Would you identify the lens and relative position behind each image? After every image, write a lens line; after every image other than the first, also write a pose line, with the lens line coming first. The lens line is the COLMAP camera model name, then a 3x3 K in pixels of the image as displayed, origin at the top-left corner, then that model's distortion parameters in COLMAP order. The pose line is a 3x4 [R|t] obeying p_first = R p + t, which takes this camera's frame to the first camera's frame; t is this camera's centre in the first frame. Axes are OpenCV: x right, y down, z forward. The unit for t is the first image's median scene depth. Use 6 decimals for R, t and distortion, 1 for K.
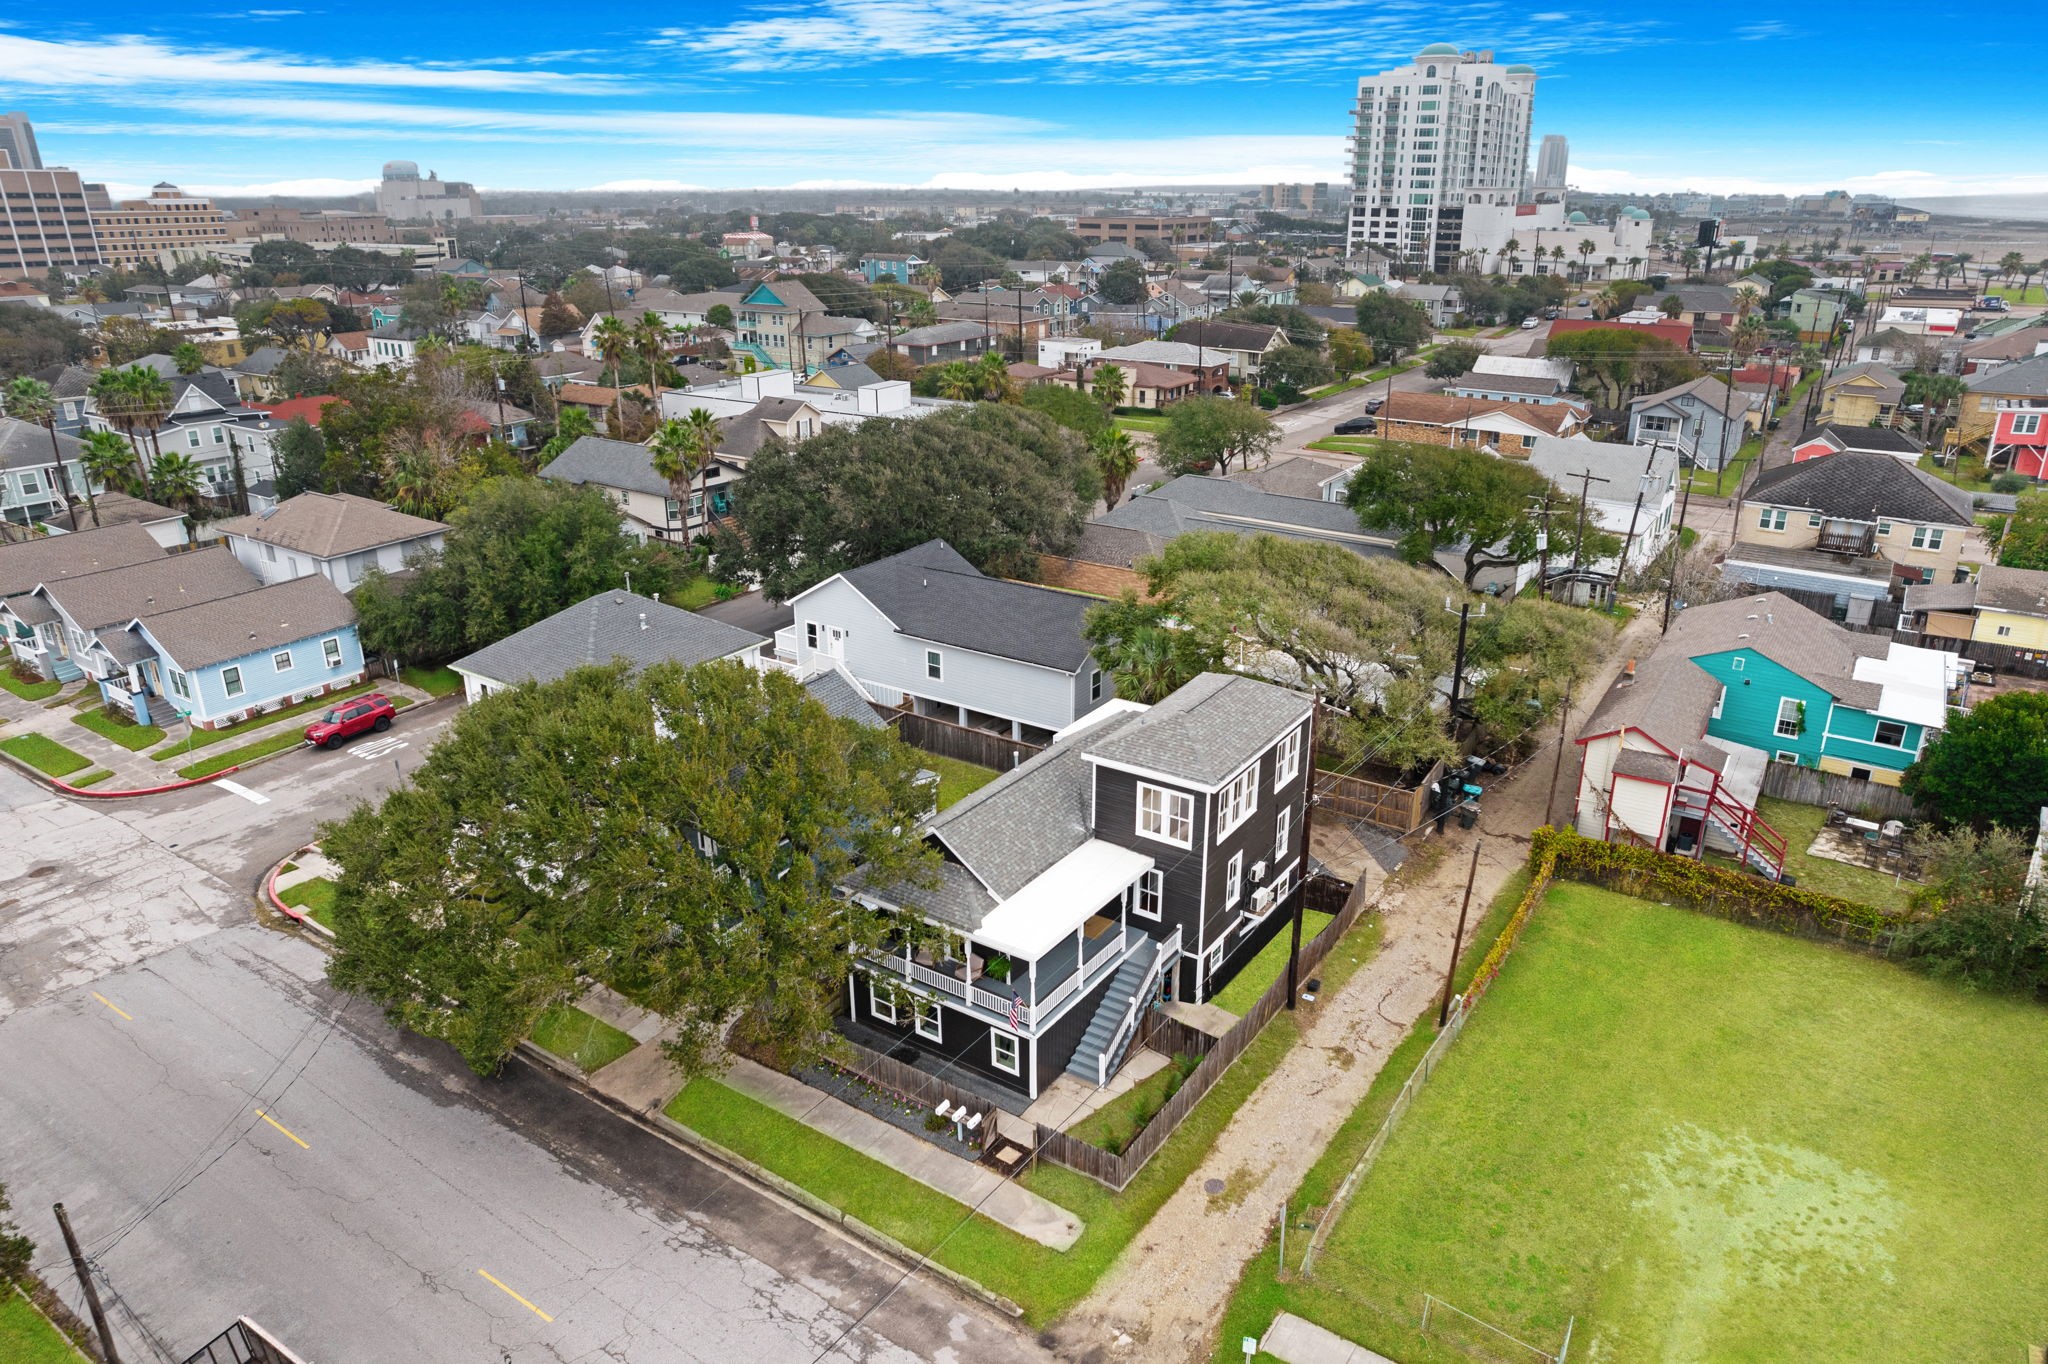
lens RADIAL K [[1333.0, 0, 1024.0], [0, 1333.0, 682.0], [0, 0, 1]] dist [-0.071193, 0.060487]
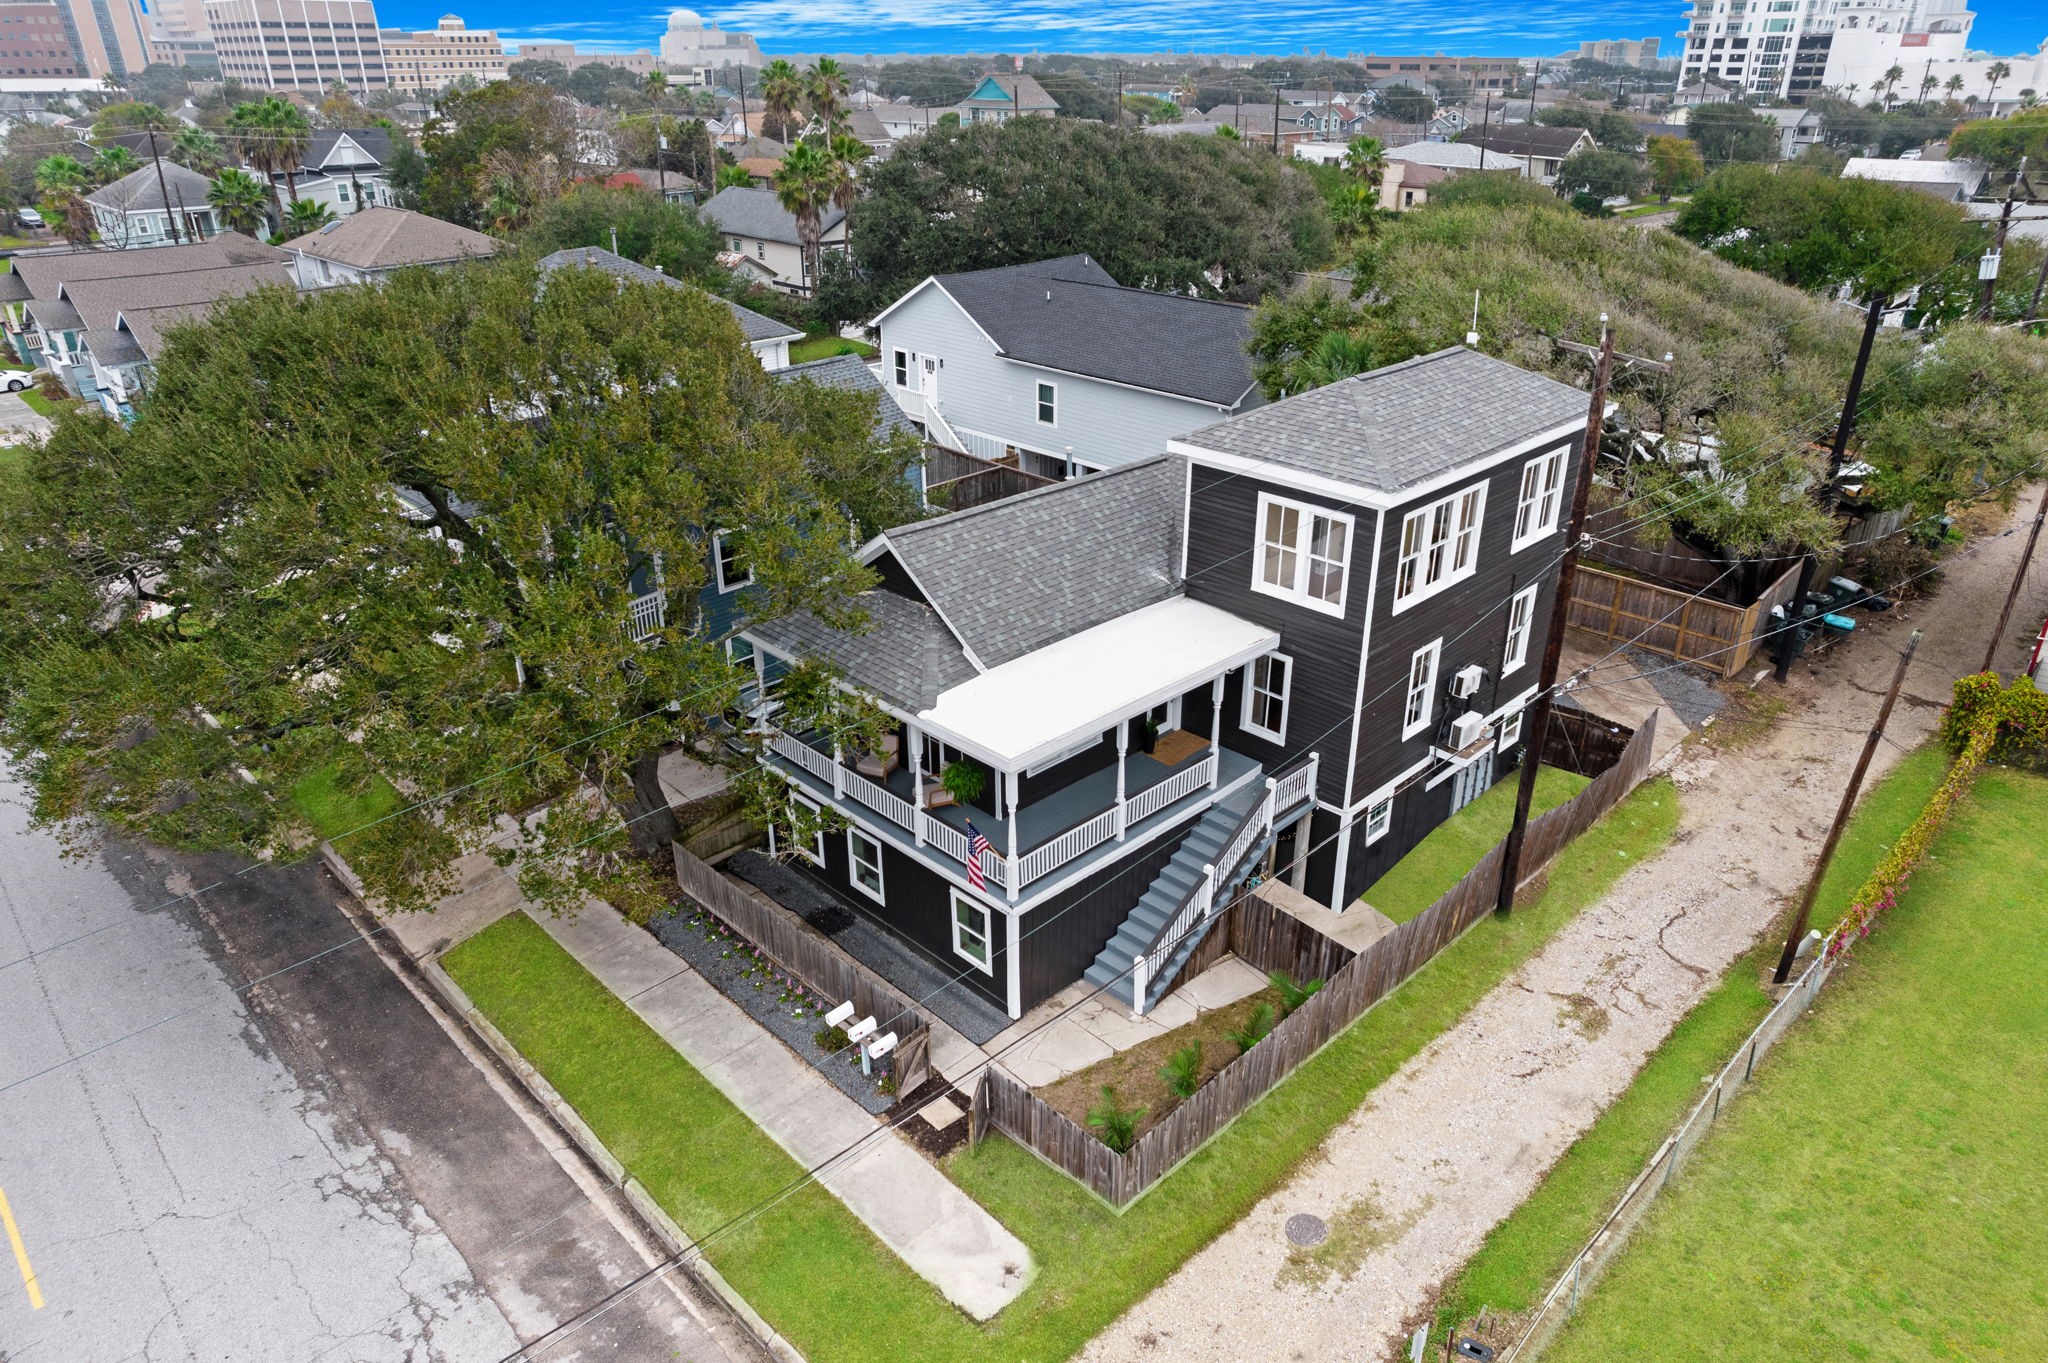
lens RADIAL K [[1333.0, 0, 1024.0], [0, 1333.0, 681.5], [0, 0, 1]] dist [-0.071193, 0.060487]
pose [[0.979992, 0.086681, -0.179169, 0.075900], [-0.071358, 0.993357, 0.090276, 0.087999], [0.185804, -0.075685, 0.979668, 0.335367]]
